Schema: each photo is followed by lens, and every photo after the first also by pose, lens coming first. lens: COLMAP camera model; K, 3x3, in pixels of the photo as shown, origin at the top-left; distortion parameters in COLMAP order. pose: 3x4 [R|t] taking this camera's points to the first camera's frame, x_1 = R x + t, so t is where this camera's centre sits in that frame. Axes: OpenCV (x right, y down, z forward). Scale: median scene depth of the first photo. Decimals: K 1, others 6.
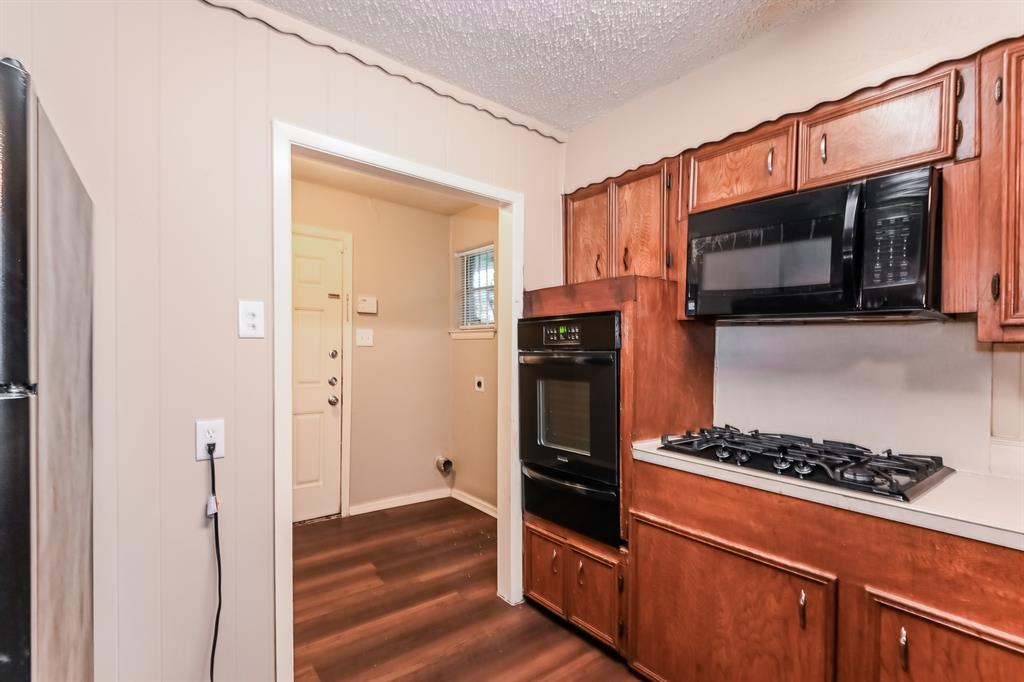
lens RADIAL K [[478.2, 0, 511.4], [0, 478.2, 353.0], [0, 0, 1]] dist [0.001595, -0.010218]
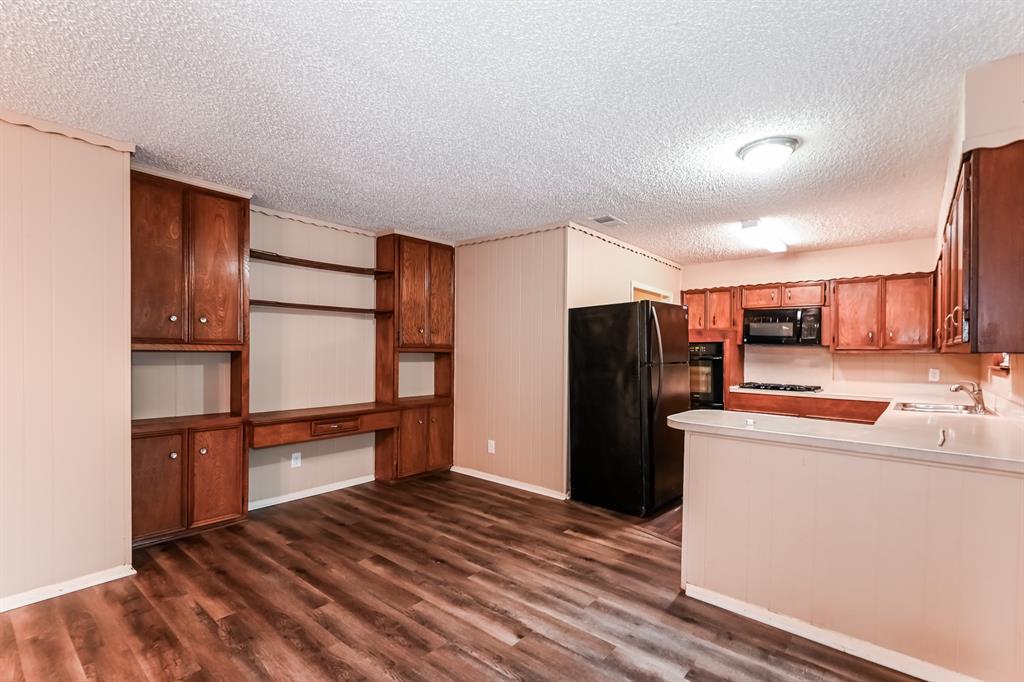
lens RADIAL K [[478.2, 0, 511.4], [0, 478.2, 353.0], [0, 0, 1]] dist [0.001595, -0.010218]
pose [[0.982693, 0.001082, 0.185240, -1.646457], [0.000873, 0.999945, -0.010476, 0.009555], [-0.185241, 0.010457, 0.982637, -1.688346]]
